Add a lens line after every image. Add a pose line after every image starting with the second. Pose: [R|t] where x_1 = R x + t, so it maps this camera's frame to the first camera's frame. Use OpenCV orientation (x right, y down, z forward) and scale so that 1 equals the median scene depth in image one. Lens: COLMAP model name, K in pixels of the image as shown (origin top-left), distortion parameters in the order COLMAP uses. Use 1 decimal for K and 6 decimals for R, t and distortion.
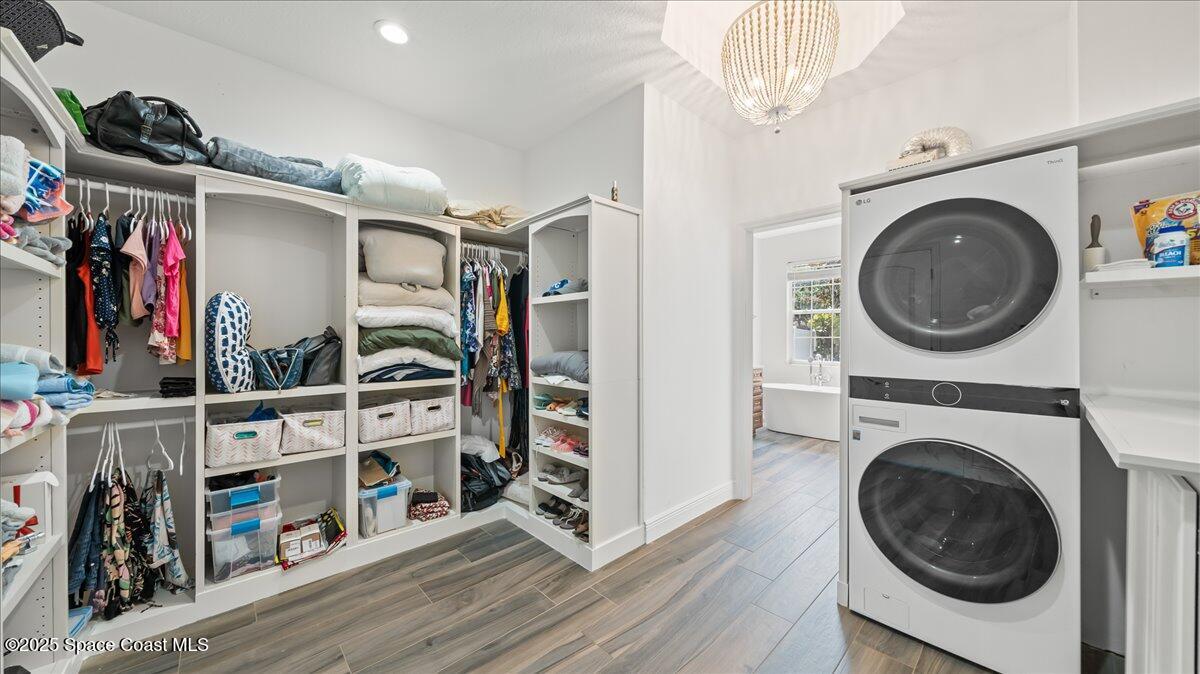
lens RADIAL K [[416.8, 0, 600.0], [0, 416.8, 337.0], [0, 0, 1]] dist [-0.001483, -0.000104]
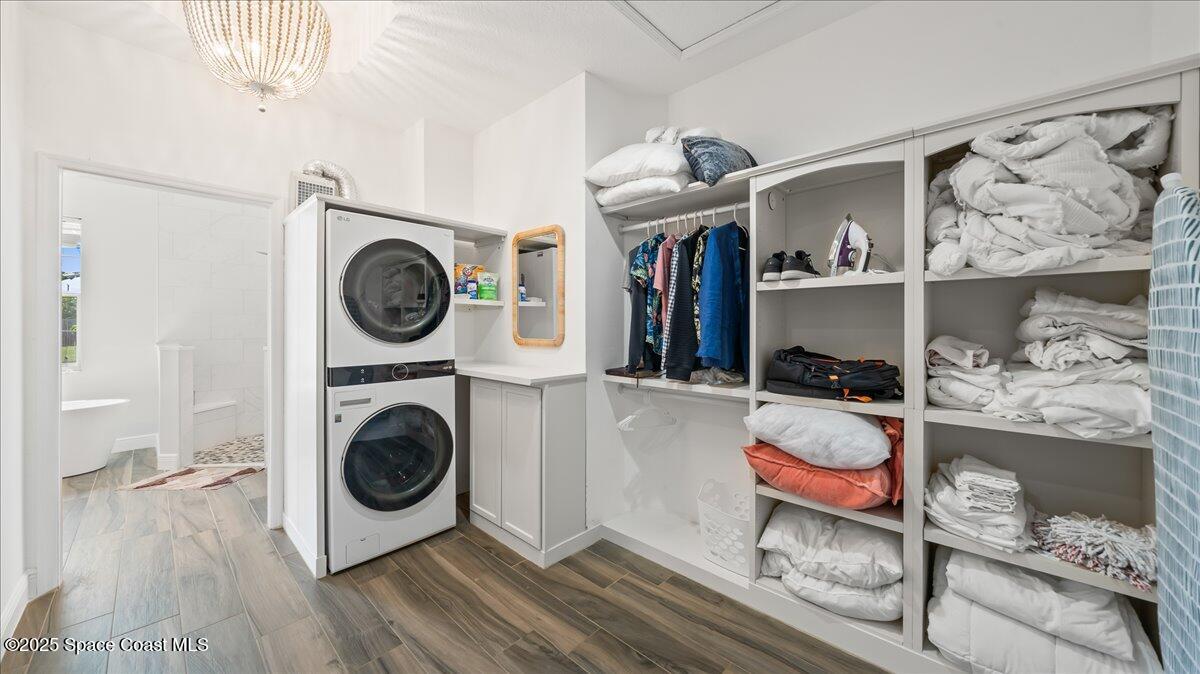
lens RADIAL K [[416.8, 0, 600.0], [0, 416.8, 337.0], [0, 0, 1]] dist [-0.001483, -0.000104]
pose [[-0.052288, -0.023419, 0.998357, -0.627720], [0.010486, 0.999657, 0.023998, -0.010797], [-0.998577, 0.011723, -0.052024, 0.366550]]
